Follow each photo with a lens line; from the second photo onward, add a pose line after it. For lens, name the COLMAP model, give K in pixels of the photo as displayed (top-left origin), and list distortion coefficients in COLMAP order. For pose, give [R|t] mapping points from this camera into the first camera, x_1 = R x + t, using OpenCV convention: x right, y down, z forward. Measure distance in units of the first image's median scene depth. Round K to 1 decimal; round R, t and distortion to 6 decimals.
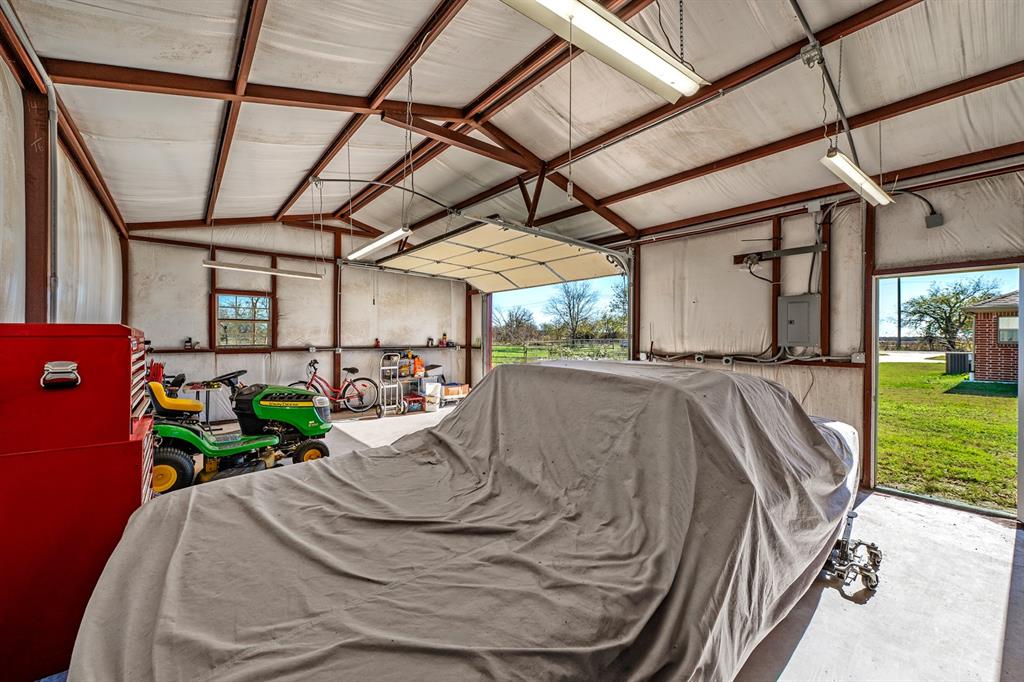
lens RADIAL K [[403.8, 0, 512.0], [0, 403.8, 341.0], [0, 0, 1]] dist [0.000215, 0.000127]
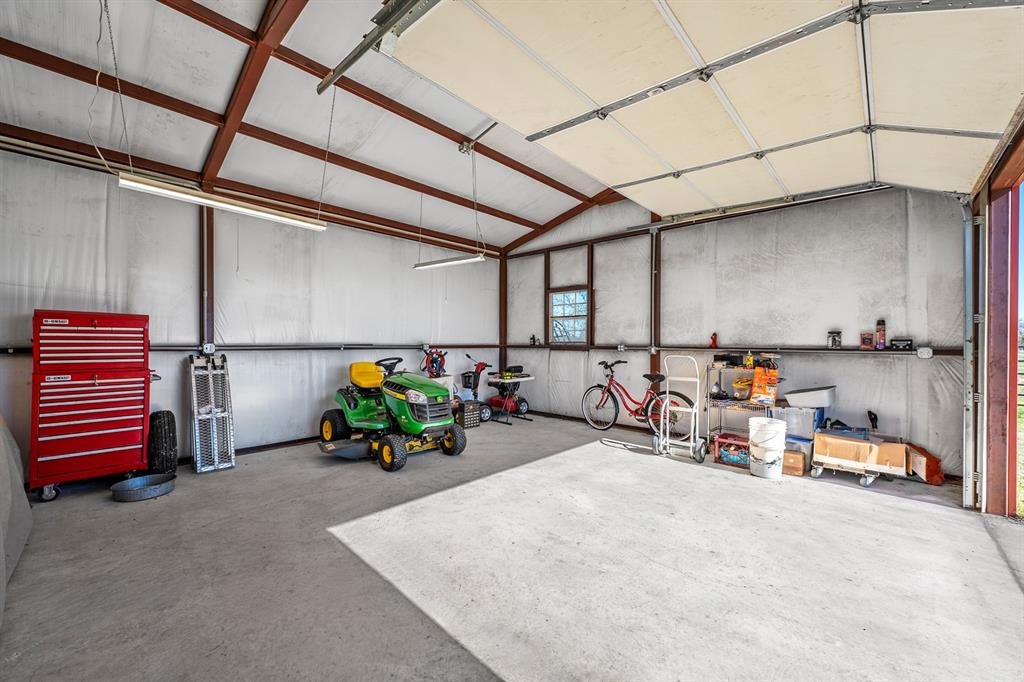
lens RADIAL K [[403.8, 0, 512.0], [0, 403.8, 341.0], [0, 0, 1]] dist [0.000215, 0.000127]
pose [[0.131692, -0.010754, -0.991232, 0.267072], [-0.014803, 0.999808, -0.012814, 0.020444], [0.991180, 0.016361, 0.131508, 0.661231]]
